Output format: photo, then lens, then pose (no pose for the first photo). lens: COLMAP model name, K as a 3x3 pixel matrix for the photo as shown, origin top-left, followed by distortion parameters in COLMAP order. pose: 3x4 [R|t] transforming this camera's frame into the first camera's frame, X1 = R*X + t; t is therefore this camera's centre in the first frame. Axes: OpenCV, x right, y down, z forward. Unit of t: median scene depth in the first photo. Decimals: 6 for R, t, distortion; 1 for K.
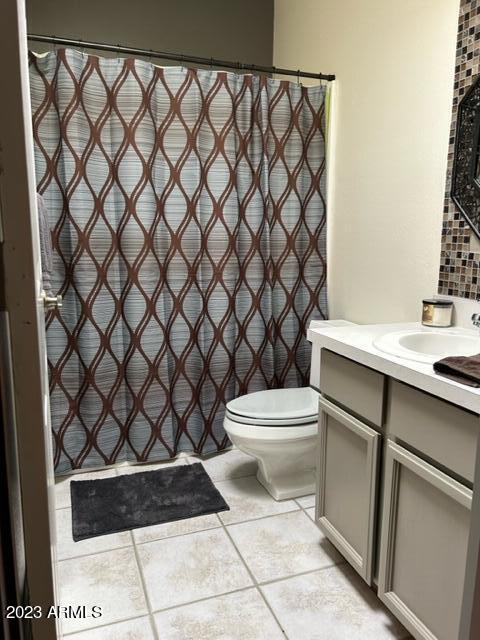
lens RADIAL K [[484.3, 0, 240.0], [0, 484.3, 320.0], [0, 0, 1]] dist [0.025940, -0.040261]
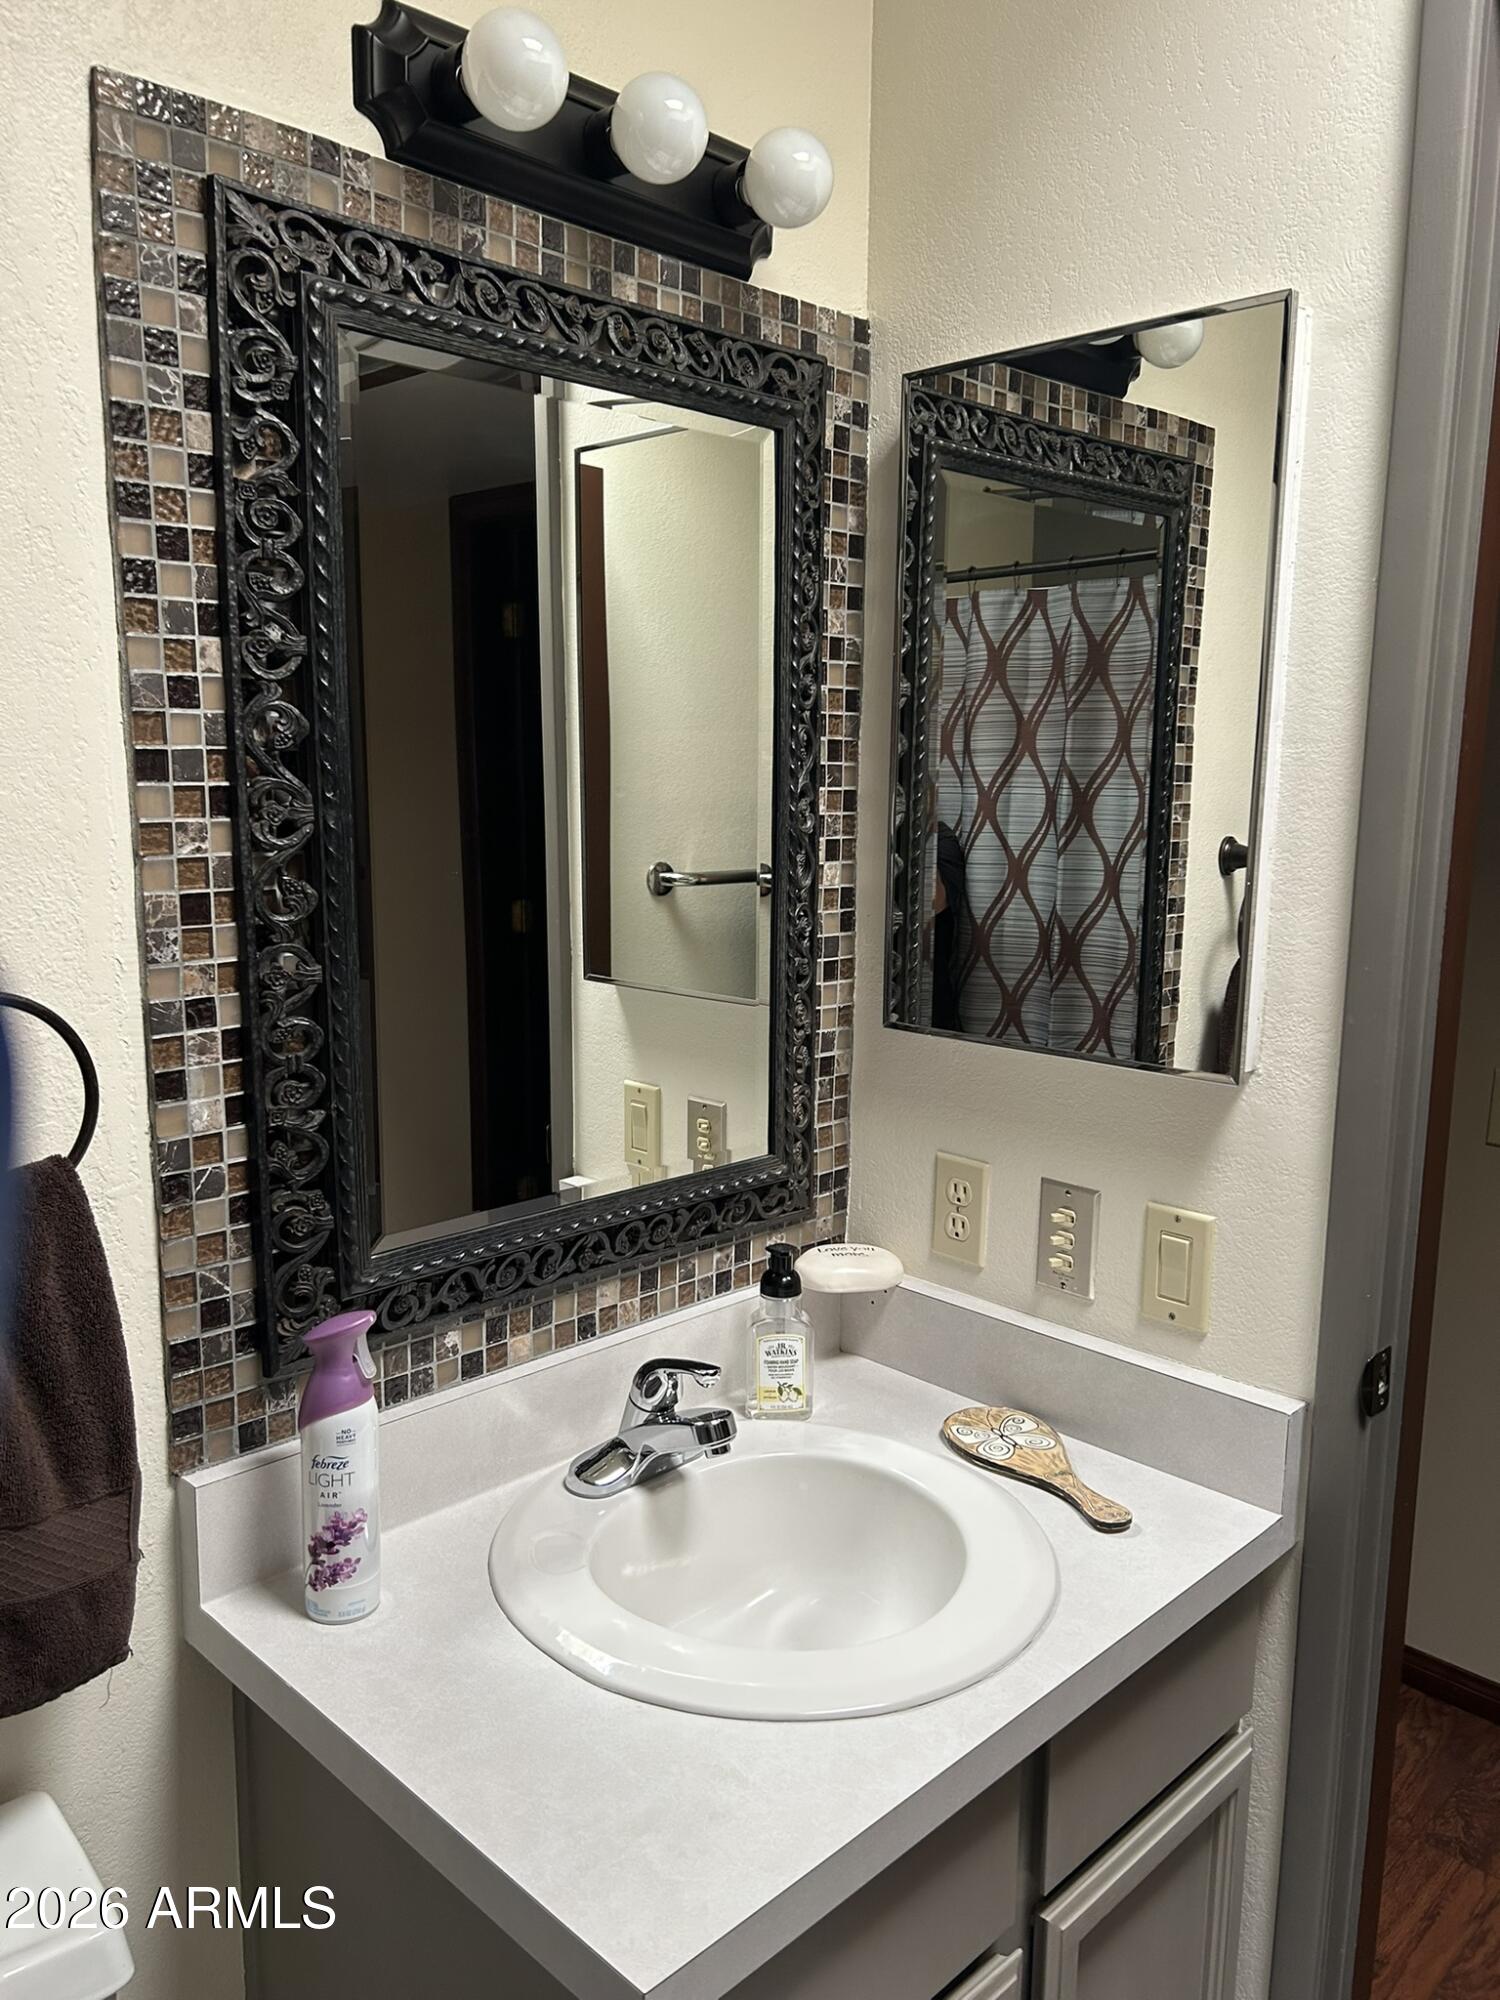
lens RADIAL K [[1513.5, 0, 750.0], [0, 1513.5, 1000.0], [0, 0, 1]] dist [0.025940, -0.040261]
pose [[-0.389297, -0.166907, 0.905864, -0.261274], [0.141724, 0.960882, 0.237950, -0.396190], [-0.910144, 0.221016, -0.350414, 1.031524]]
